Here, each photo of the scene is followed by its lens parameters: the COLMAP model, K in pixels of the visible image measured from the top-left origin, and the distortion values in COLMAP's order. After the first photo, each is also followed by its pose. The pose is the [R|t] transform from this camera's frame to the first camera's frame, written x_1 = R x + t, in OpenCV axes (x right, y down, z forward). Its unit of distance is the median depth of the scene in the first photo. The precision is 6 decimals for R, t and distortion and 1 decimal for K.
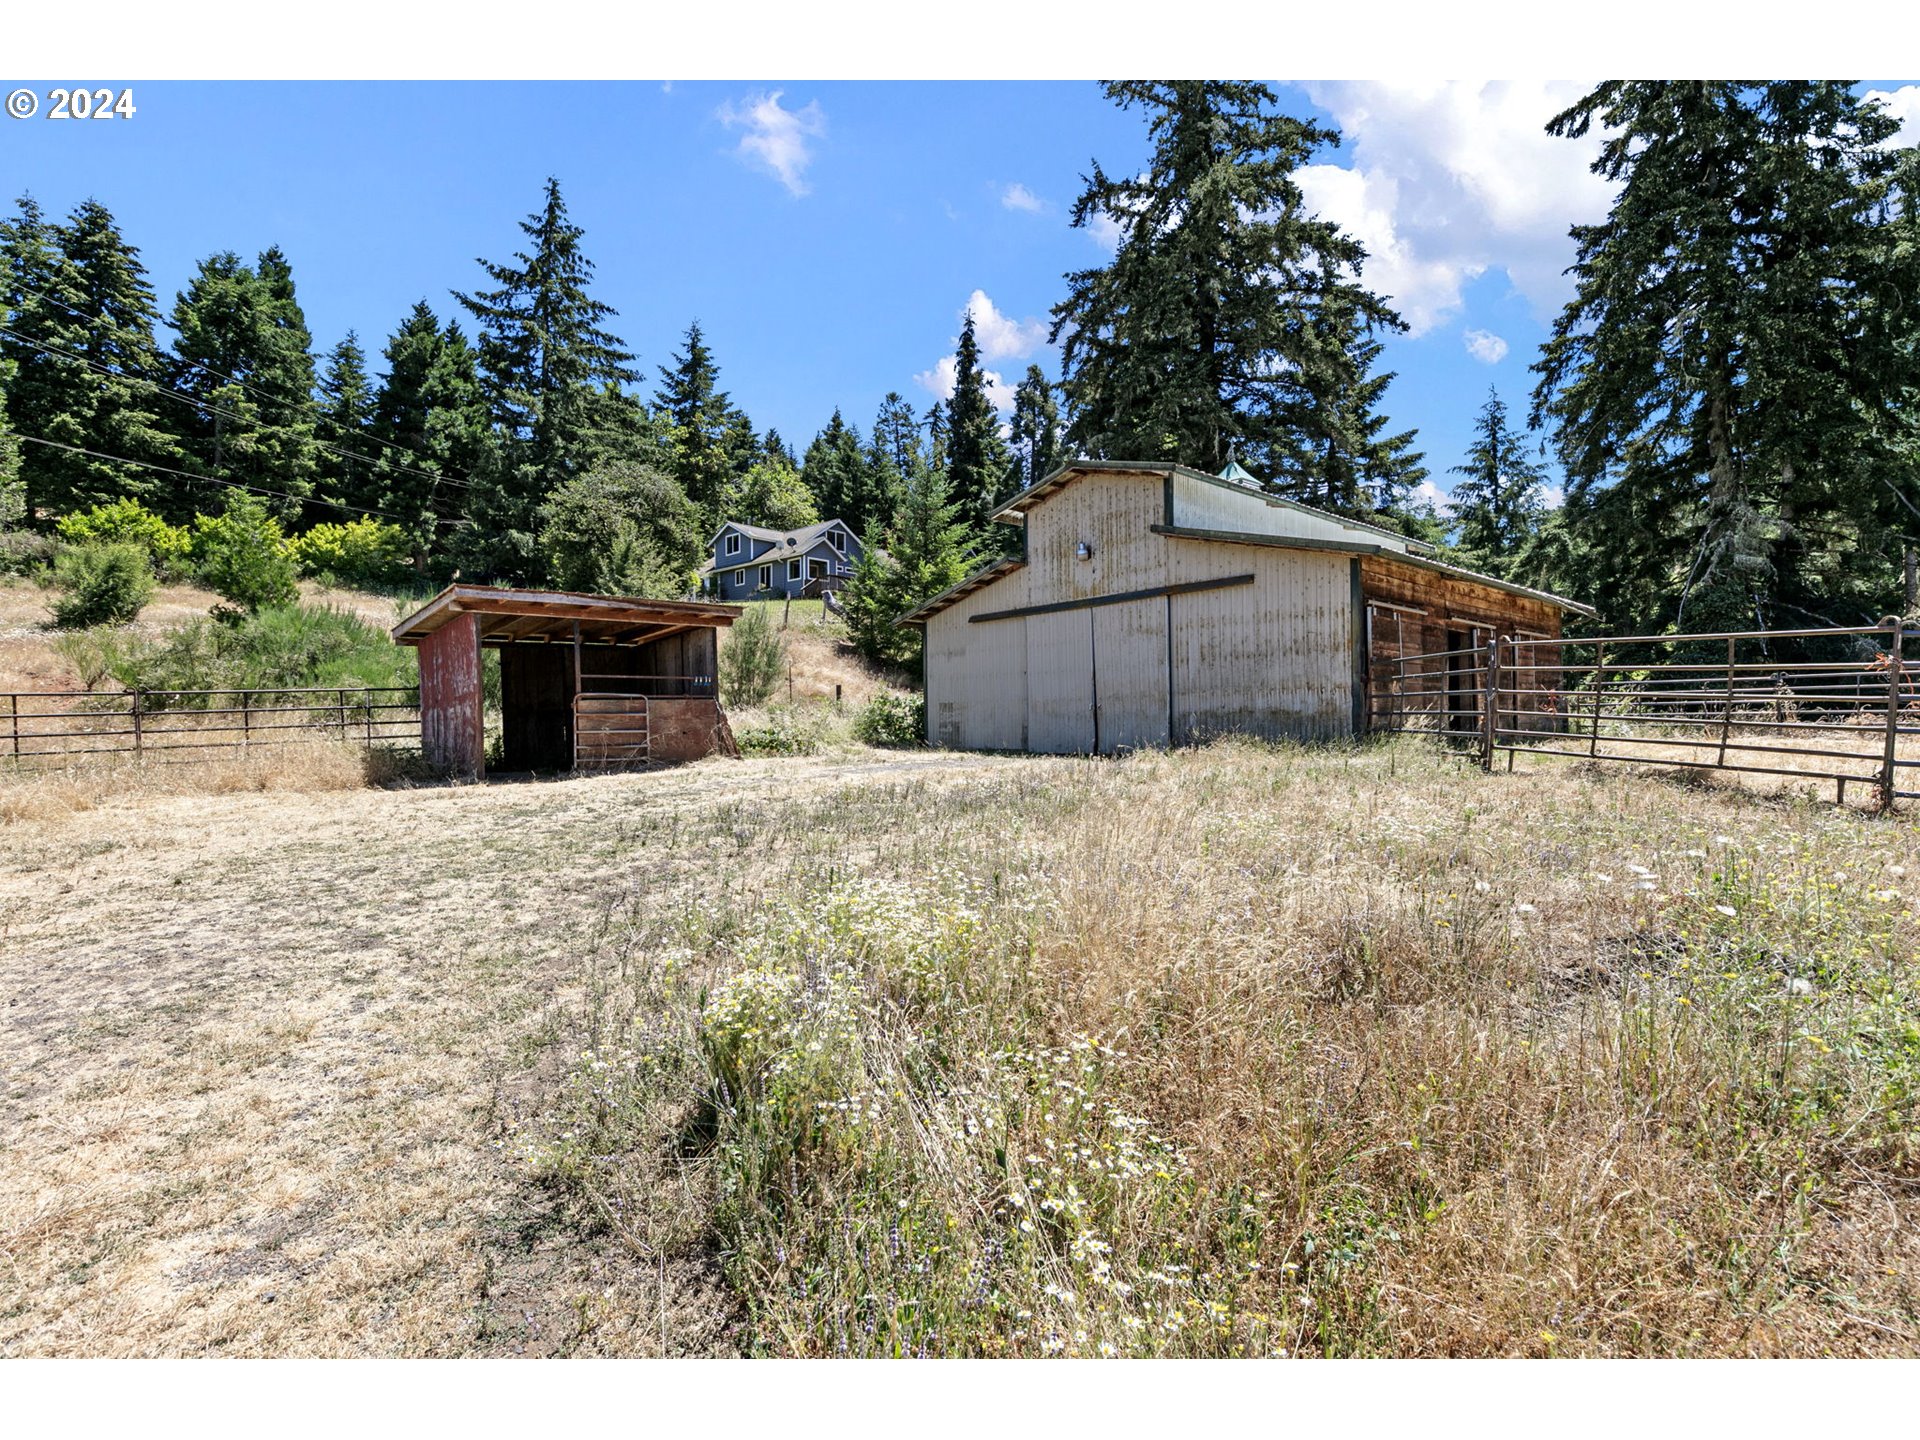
lens RADIAL K [[829.2, 0, 966.8], [0, 829.2, 727.9], [0, 0, 1]] dist [0.007917, -0.000162]
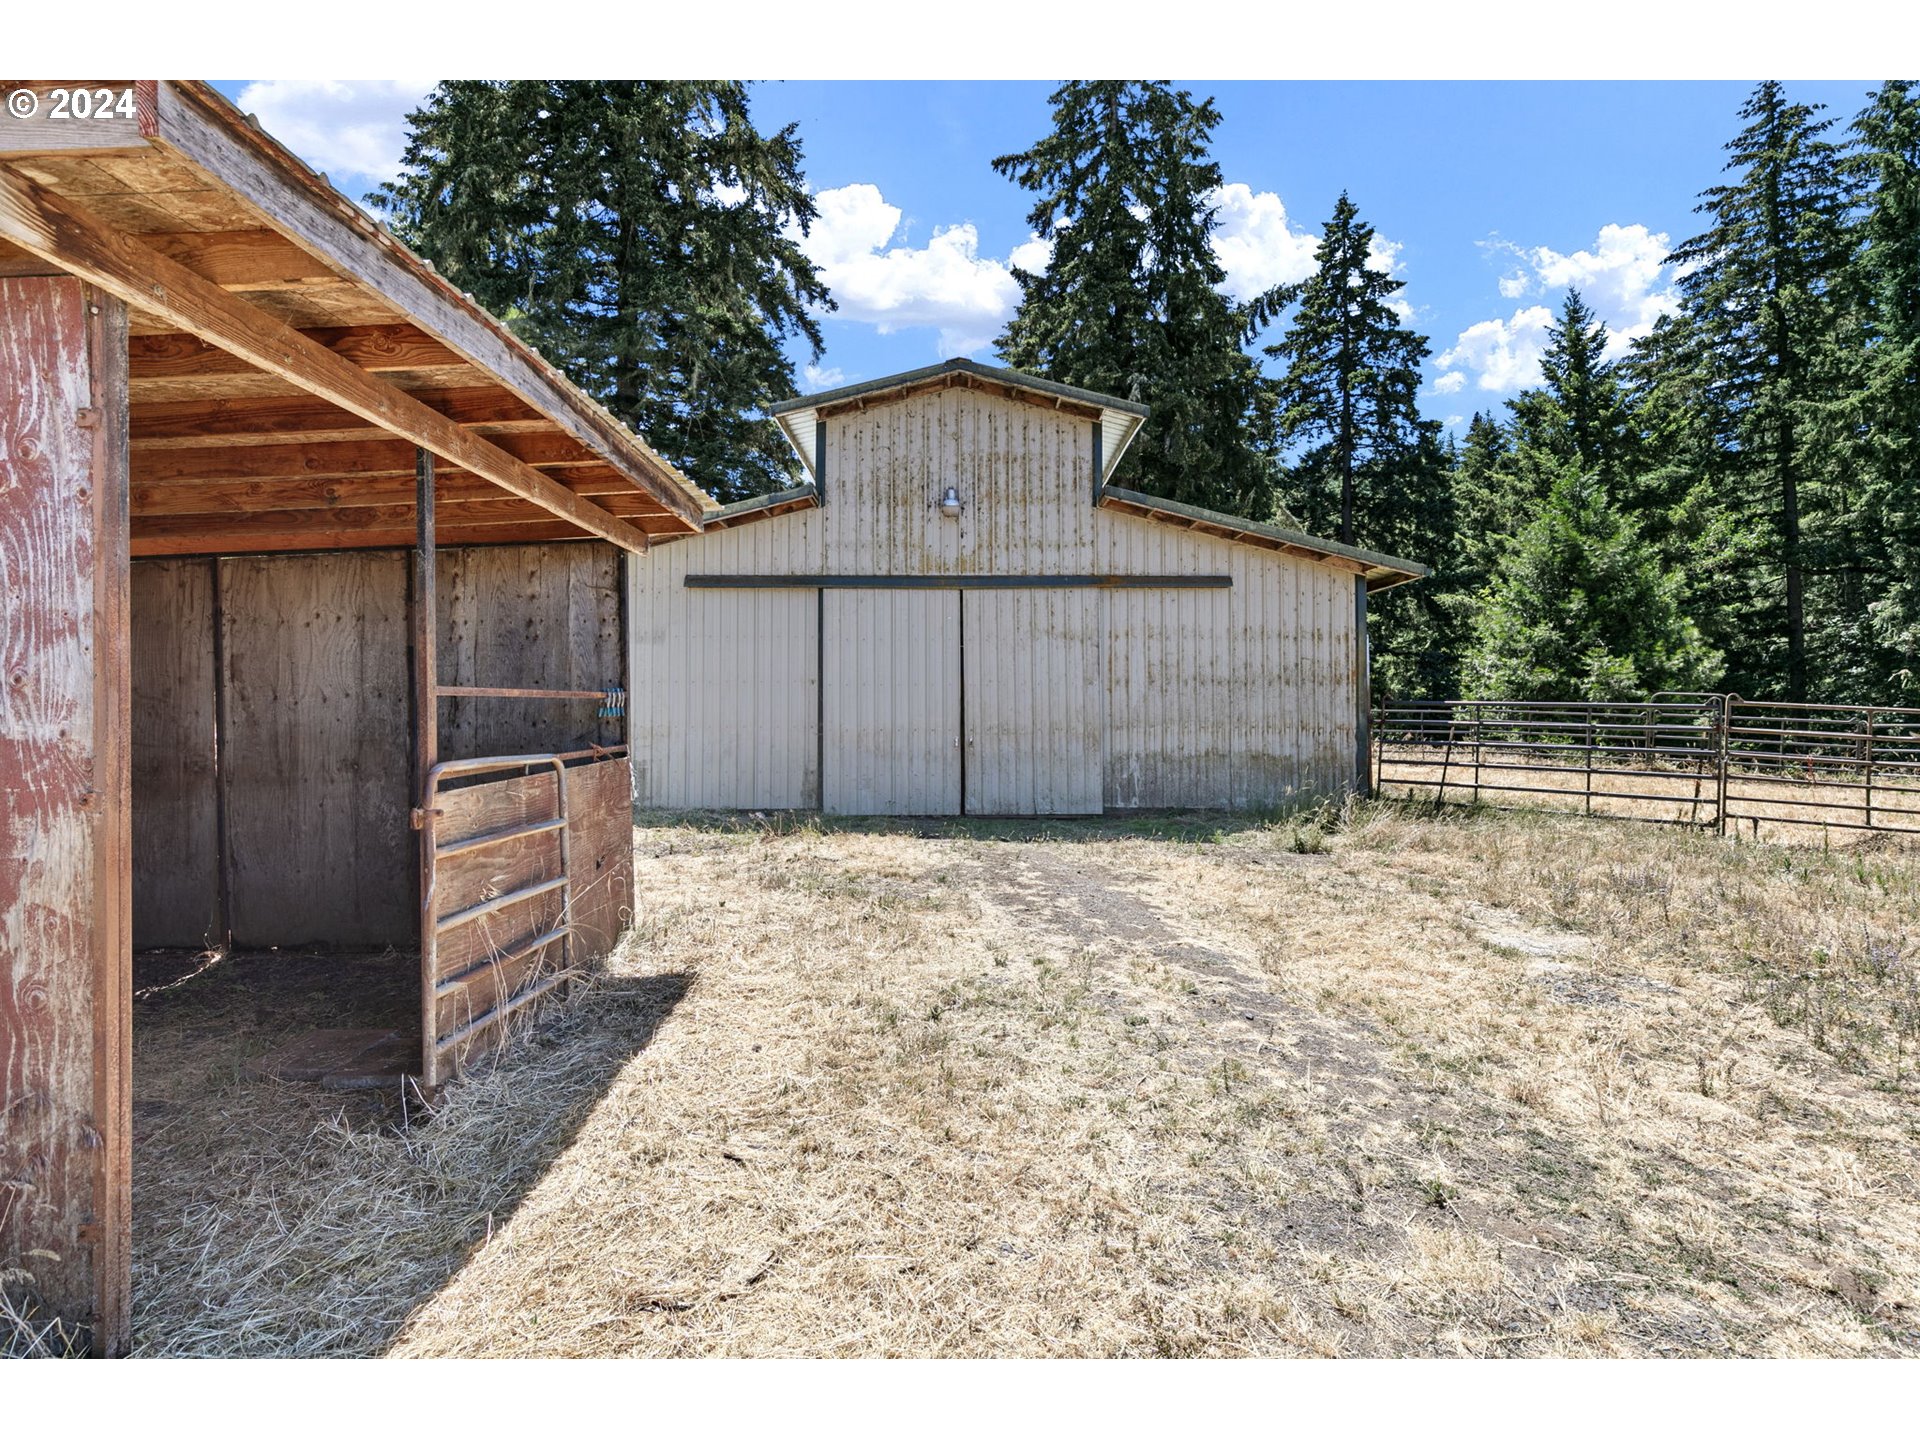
lens RADIAL K [[966.9, 0, 962.3], [0, 966.9, 688.0], [0, 0, 1]] dist [0.001347, 0.002215]
pose [[0.697912, 0.034614, 0.715346, -0.300559], [-0.005147, 0.999048, -0.043319, -0.027946], [-0.716165, 0.026551, 0.697426, 0.367331]]
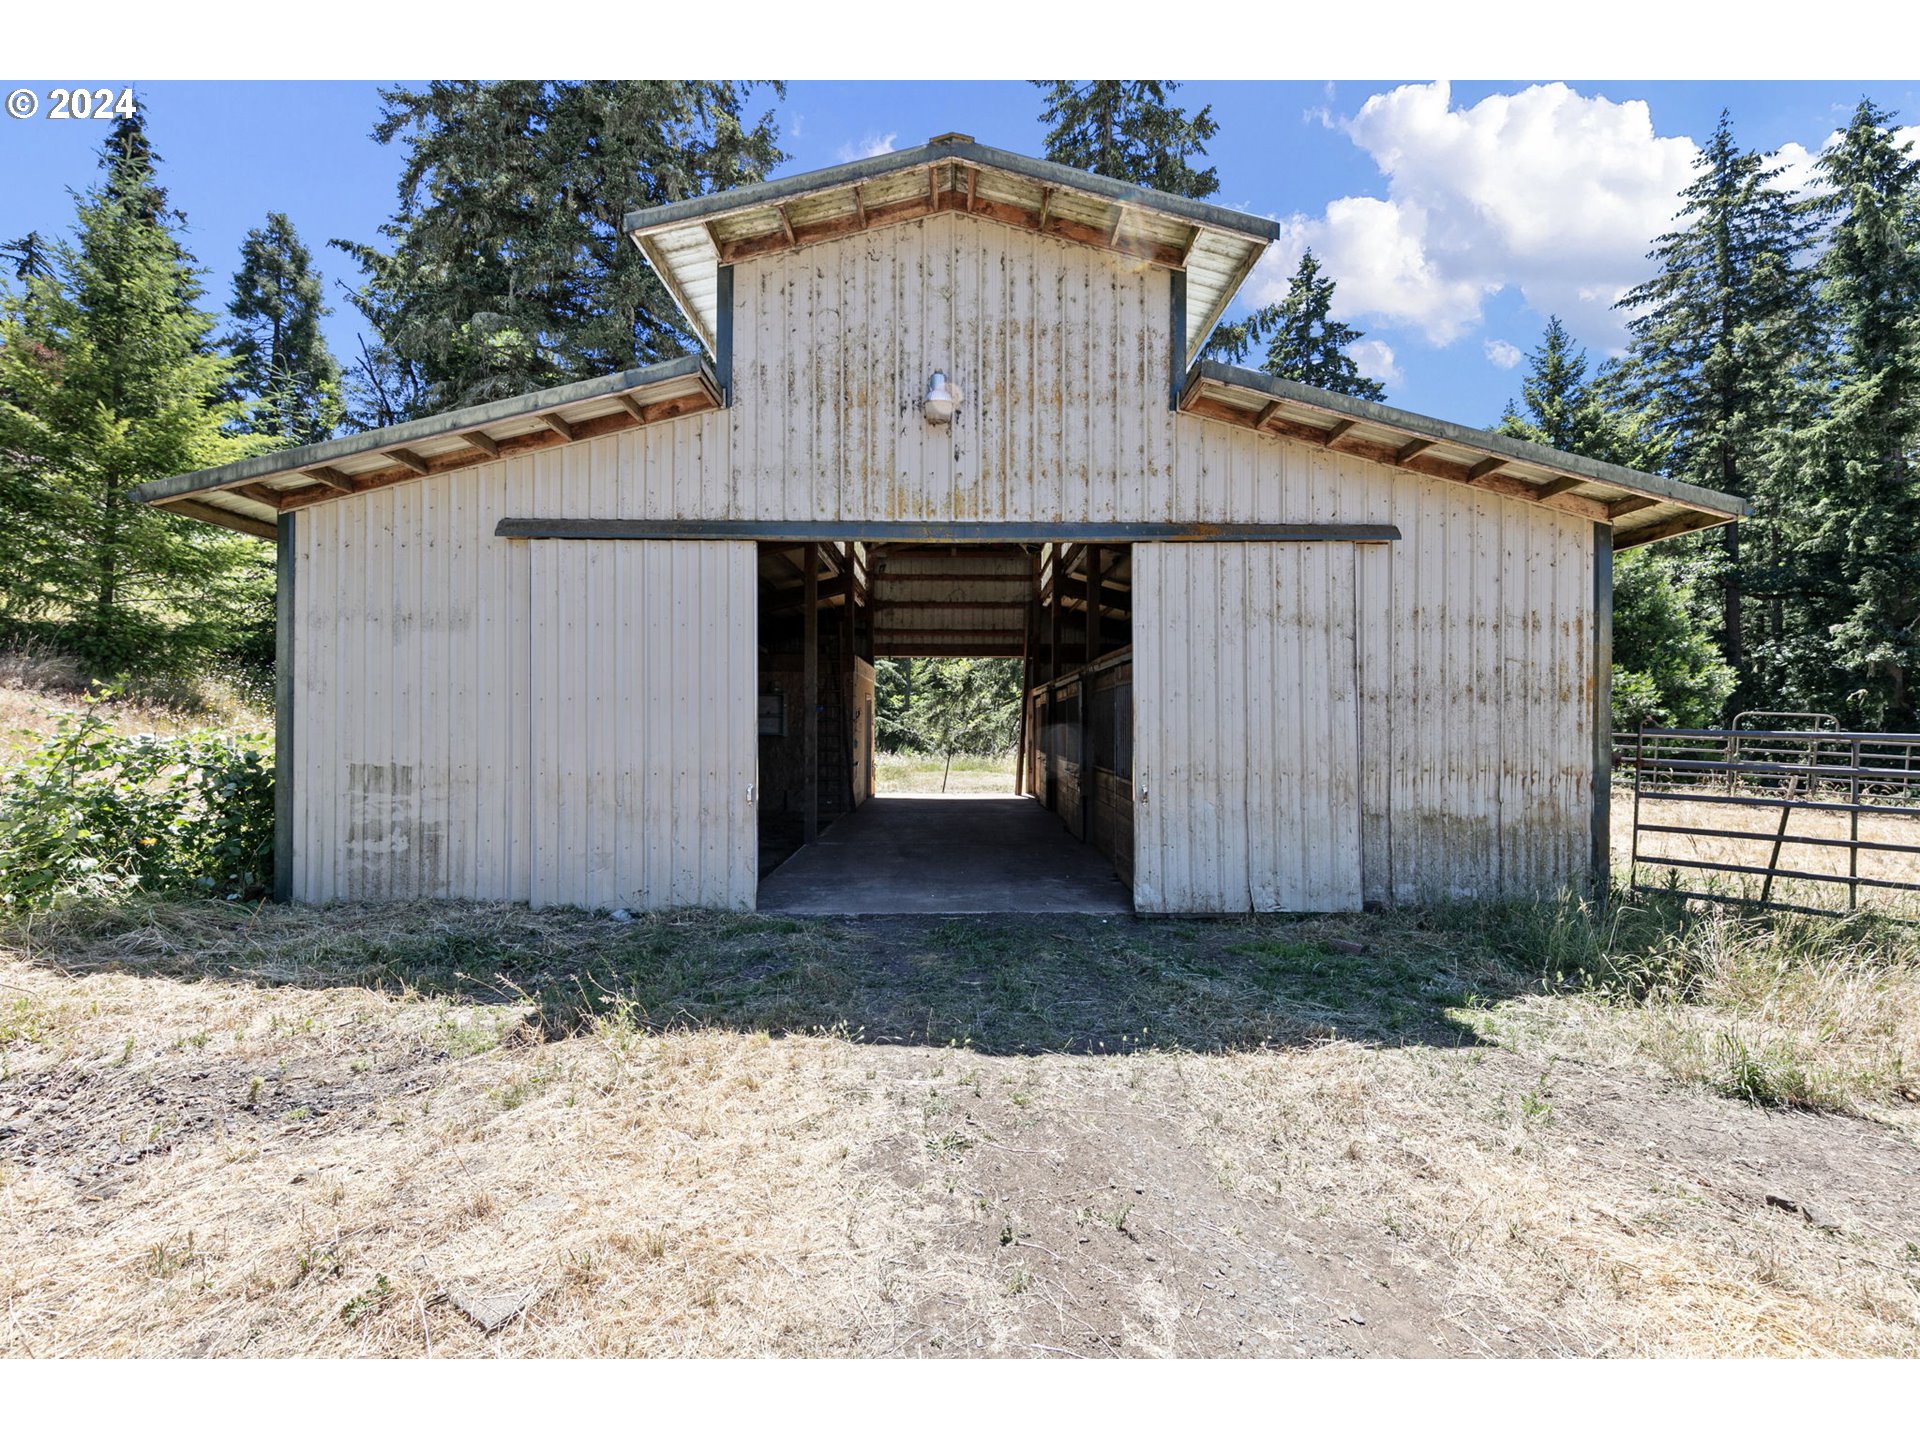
lens RADIAL K [[829.2, 0, 966.8], [0, 829.2, 727.9], [0, 0, 1]] dist [0.007917, -0.000162]
pose [[0.687488, 0.016692, 0.726004, -0.104800], [-0.007583, 0.999846, -0.015808, -0.040046], [-0.726156, 0.005363, 0.687509, 0.559082]]
